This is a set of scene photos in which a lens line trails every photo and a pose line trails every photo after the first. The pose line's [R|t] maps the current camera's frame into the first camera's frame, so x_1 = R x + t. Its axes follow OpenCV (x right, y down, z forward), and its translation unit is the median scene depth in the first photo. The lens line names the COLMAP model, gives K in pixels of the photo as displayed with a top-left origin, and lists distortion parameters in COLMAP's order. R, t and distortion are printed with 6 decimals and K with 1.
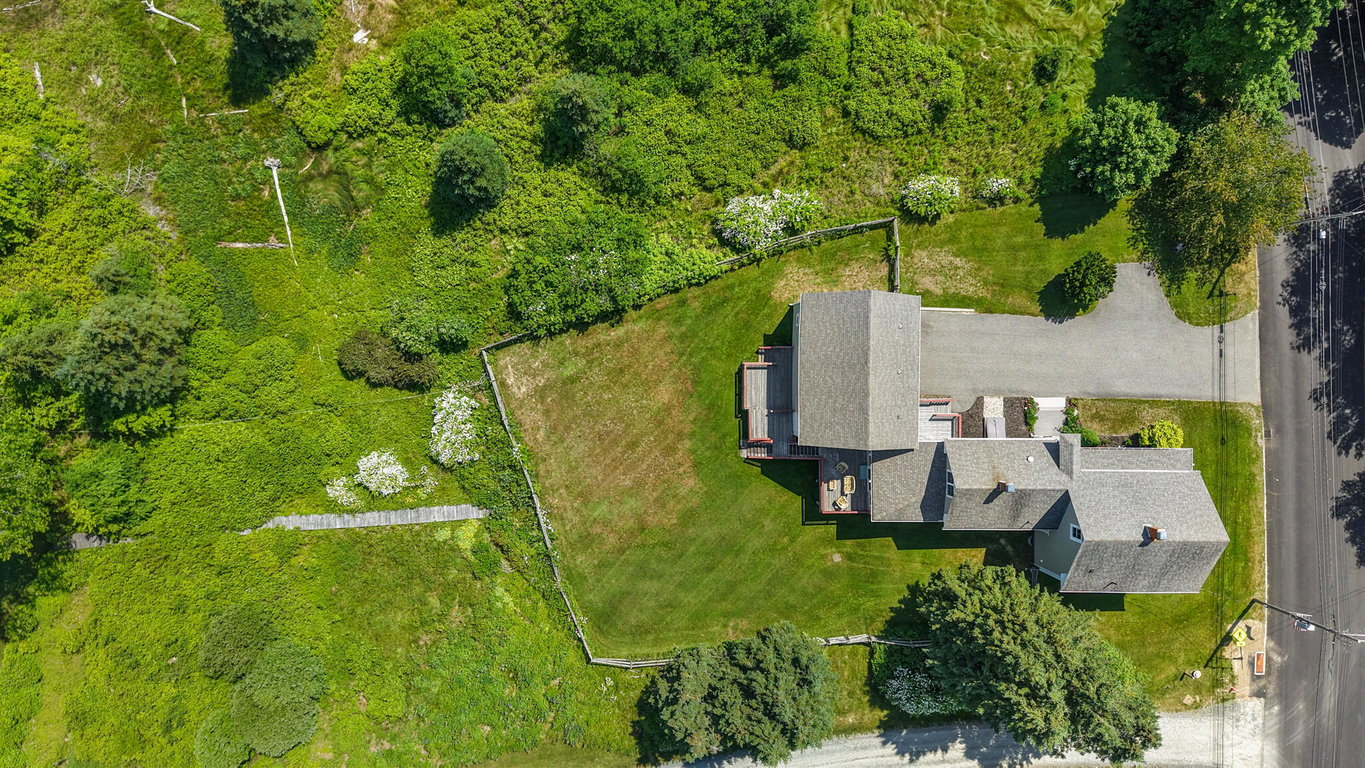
lens RADIAL K [[909.4, 0, 687.0], [0, 909.4, 380.1], [0, 0, 1]] dist [0.052054, -0.057205]
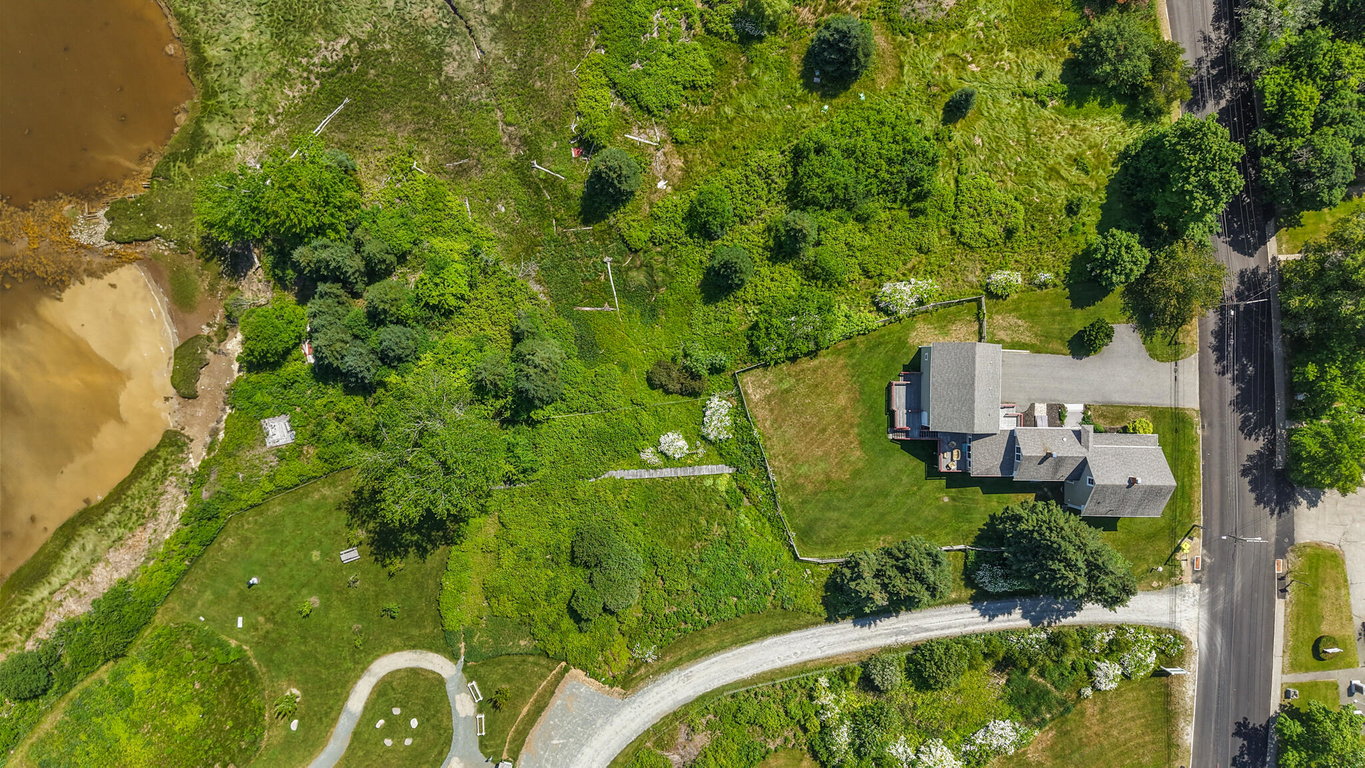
lens RADIAL K [[909.4, 0, 688.9], [0, 909.4, 380.9], [0, 0, 1]] dist [0.052054, -0.057205]
pose [[0.999928, 0.008411, 0.008556, -0.322552], [-0.008395, 0.999963, -0.001893, -0.014202], [-0.008572, 0.001821, 0.999962, -0.669549]]
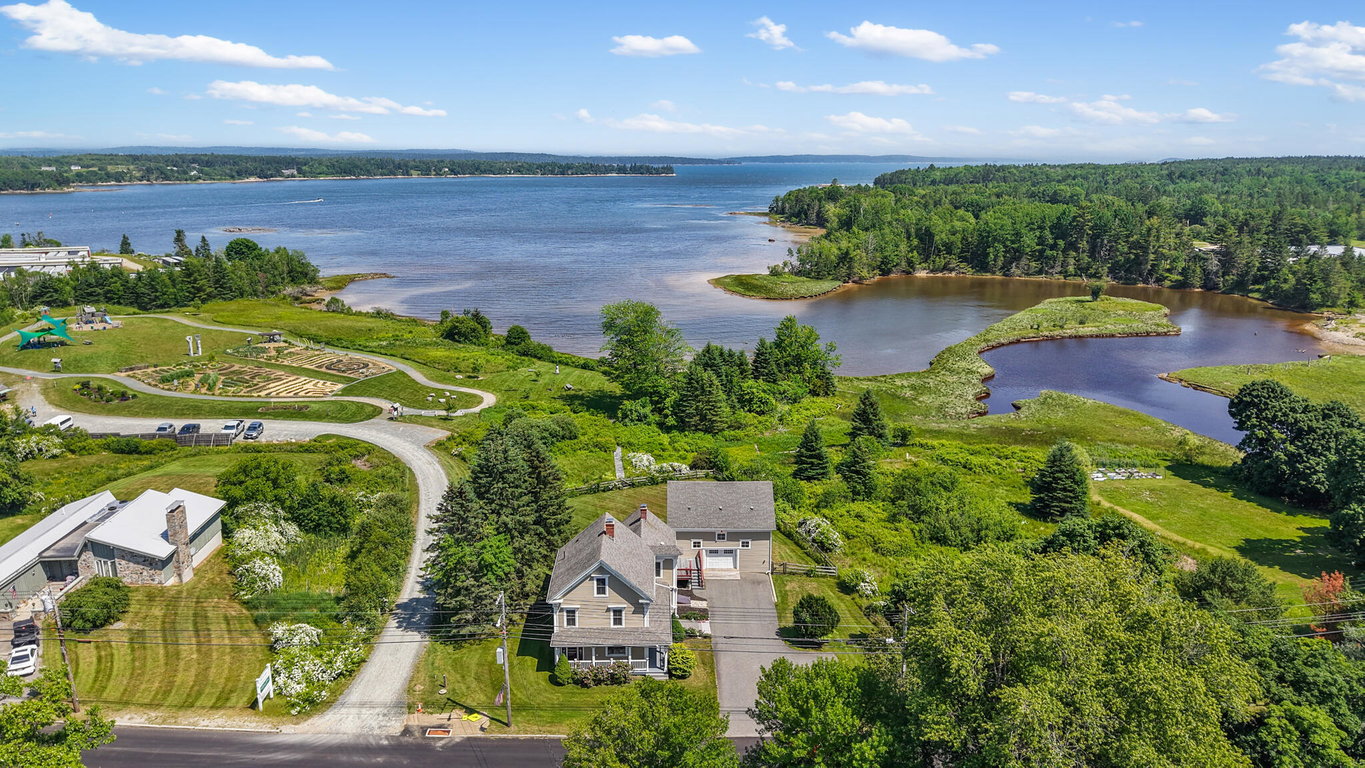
lens RADIAL K [[909.4, 0, 683.0], [0, 909.4, 375.7], [0, 0, 1]] dist [0.052054, -0.057205]
pose [[0.040509, 0.187685, -0.981394, 1.456022], [-0.999142, -0.000893, -0.041412, 0.101166], [-0.008649, 0.982229, 0.187488, 0.471265]]
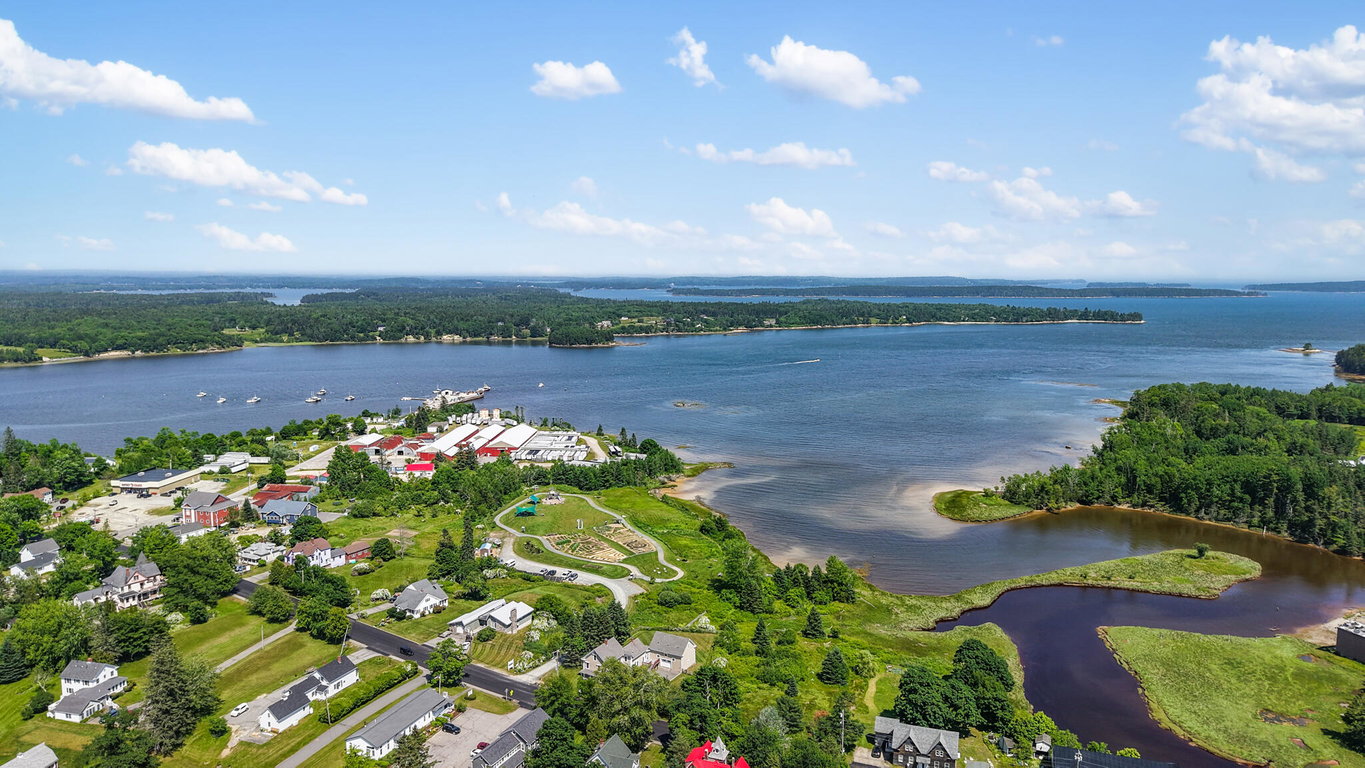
lens RADIAL K [[909.4, 0, 690.3], [0, 909.4, 381.1], [0, 0, 1]] dist [0.052054, -0.057205]
pose [[-0.465733, 0.058046, -0.883019, 3.313054], [-0.884437, -0.063667, 0.462296, -1.694304], [-0.029384, 0.996282, 0.080990, -0.435618]]
